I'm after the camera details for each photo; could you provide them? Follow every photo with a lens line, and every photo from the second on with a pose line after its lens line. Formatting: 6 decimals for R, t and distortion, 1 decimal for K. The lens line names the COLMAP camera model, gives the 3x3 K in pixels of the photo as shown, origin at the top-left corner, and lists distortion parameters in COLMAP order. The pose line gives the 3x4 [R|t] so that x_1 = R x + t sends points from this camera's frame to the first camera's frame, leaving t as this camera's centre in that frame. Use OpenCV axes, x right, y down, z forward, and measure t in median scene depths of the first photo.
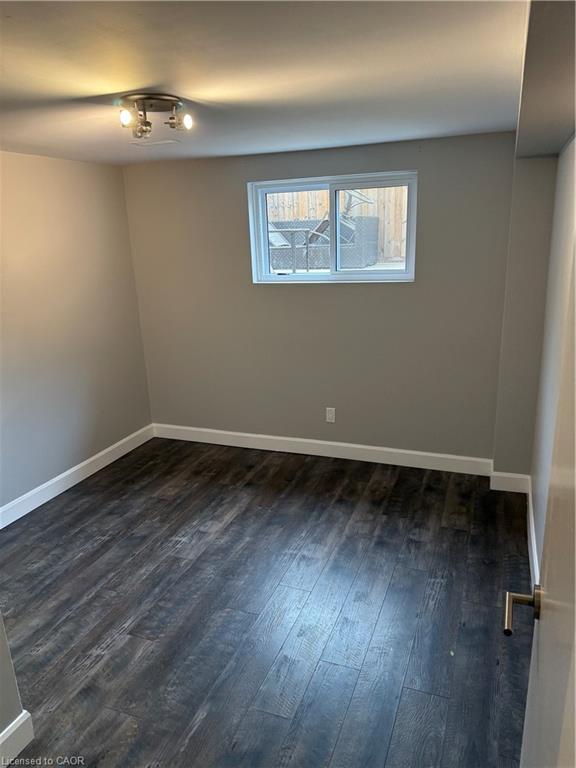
lens RADIAL K [[549.9, 0, 292.6], [0, 549.9, 376.4], [0, 0, 1]] dist [0.044220, -0.026522]
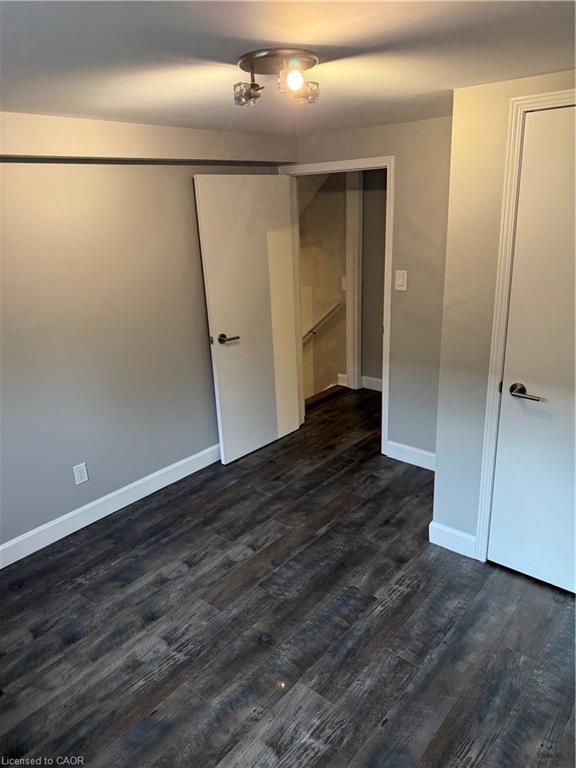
lens RADIAL K [[549.9, 0, 289.6], [0, 549.9, 384.7], [0, 0, 1]] dist [0.044220, -0.026522]
pose [[-0.937477, -0.032476, 0.346528, -0.453053], [0.168342, 0.829118, 0.533127, -0.424742], [-0.304627, 0.558130, -0.771812, 1.505806]]
